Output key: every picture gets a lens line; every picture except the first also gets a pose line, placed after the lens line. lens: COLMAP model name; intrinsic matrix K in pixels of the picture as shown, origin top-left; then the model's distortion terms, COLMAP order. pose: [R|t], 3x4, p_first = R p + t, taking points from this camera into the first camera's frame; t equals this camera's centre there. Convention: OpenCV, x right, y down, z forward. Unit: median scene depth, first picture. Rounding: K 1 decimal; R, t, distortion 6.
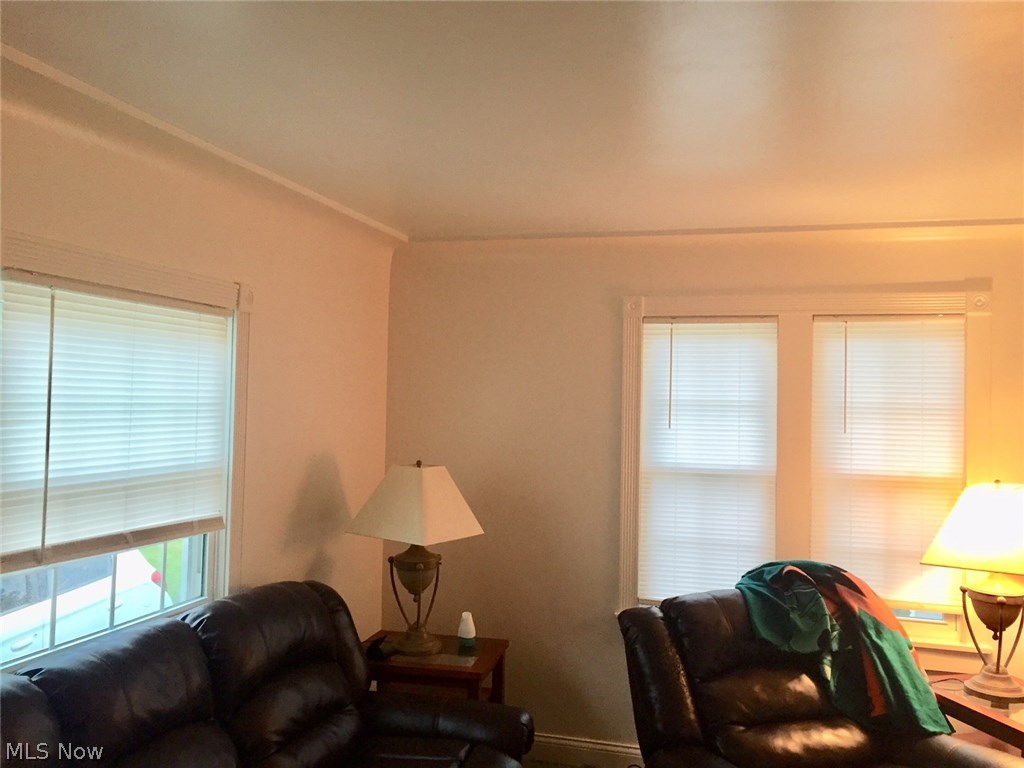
lens RADIAL K [[880.2, 0, 525.2], [0, 880.2, 382.6], [0, 0, 1]] dist [0.062597, -0.066900]
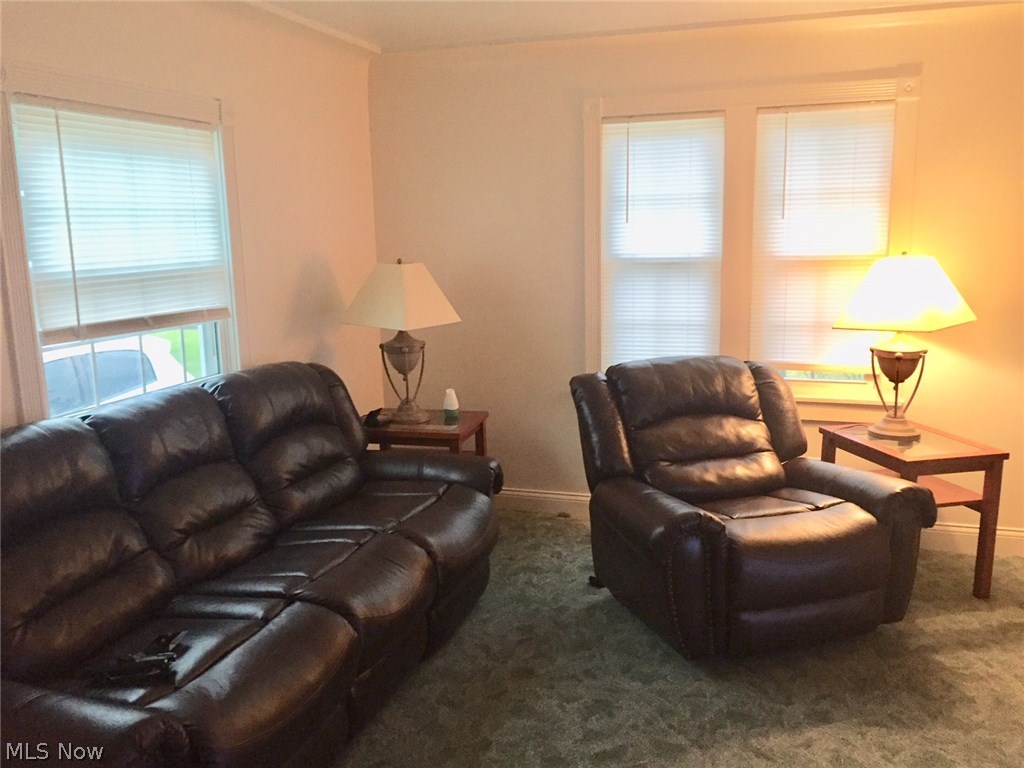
lens RADIAL K [[880.2, 0, 525.2], [0, 880.2, 382.6], [0, 0, 1]] dist [0.062597, -0.066900]
pose [[0.998729, -0.032663, -0.038399, 0.092735], [0.039737, 0.978796, 0.200945, 0.027230], [0.031021, -0.202215, 0.978850, -0.156973]]
